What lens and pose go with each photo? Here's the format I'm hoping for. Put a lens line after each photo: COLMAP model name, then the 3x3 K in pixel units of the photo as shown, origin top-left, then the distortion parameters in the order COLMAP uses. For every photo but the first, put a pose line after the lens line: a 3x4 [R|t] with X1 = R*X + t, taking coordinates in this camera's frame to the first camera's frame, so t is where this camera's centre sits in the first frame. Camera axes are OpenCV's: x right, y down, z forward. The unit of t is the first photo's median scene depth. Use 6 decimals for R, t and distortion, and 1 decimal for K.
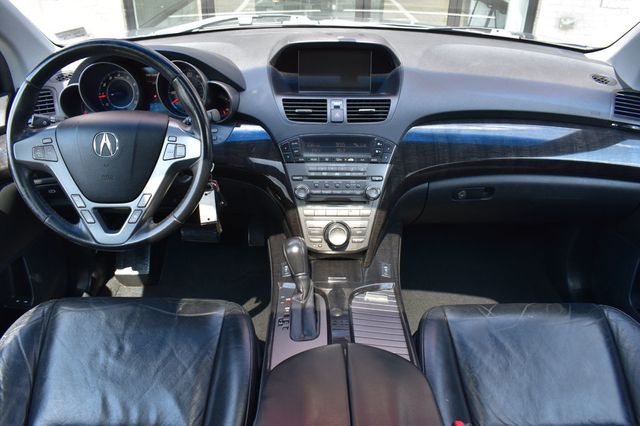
lens RADIAL K [[497.1, 0, 322.2], [0, 497.1, 212.7], [0, 0, 1]] dist [-0.101297, 0.020790]
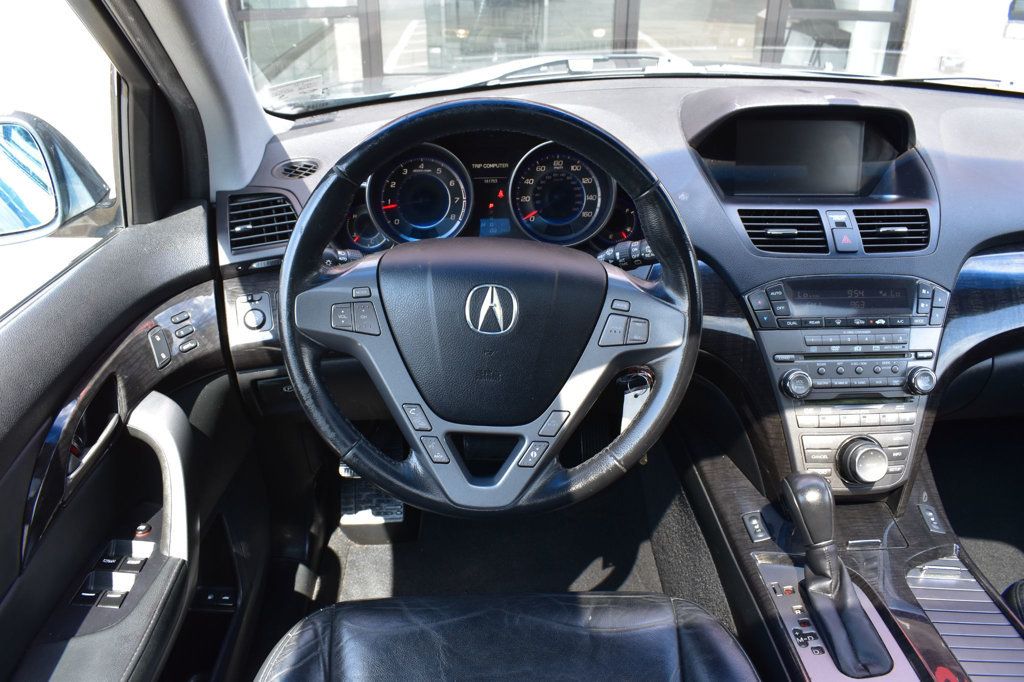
lens RADIAL K [[795.3, 0, 511.1], [0, 795.3, 339.8], [0, 0, 1]] dist [-0.101297, 0.020790]
pose [[0.999653, -0.022510, 0.013707, -0.353138], [0.023010, 0.999034, -0.037431, -0.063147], [-0.012851, 0.037734, 0.999205, 0.152174]]
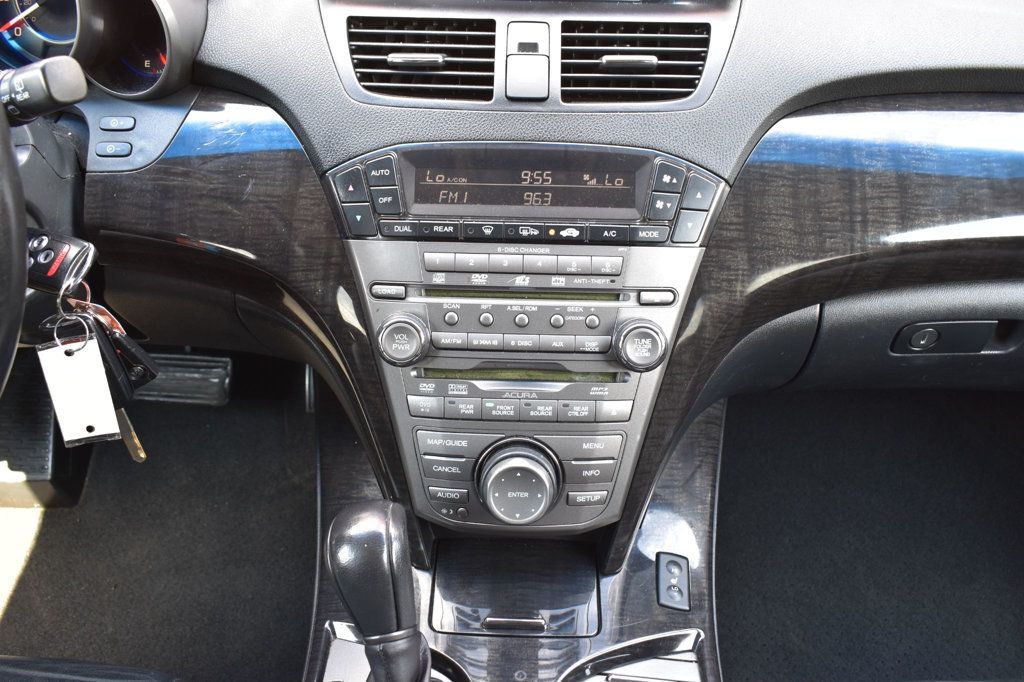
lens RADIAL K [[937.2, 0, 510.8], [0, 937.2, 346.6], [0, 0, 1]] dist [-0.076352, 0.000000]
pose [[0.999577, 0.020498, -0.020652, 0.034978], [-0.018108, 0.993776, 0.109919, -0.098170], [0.022777, -0.109499, 0.993726, 0.435446]]
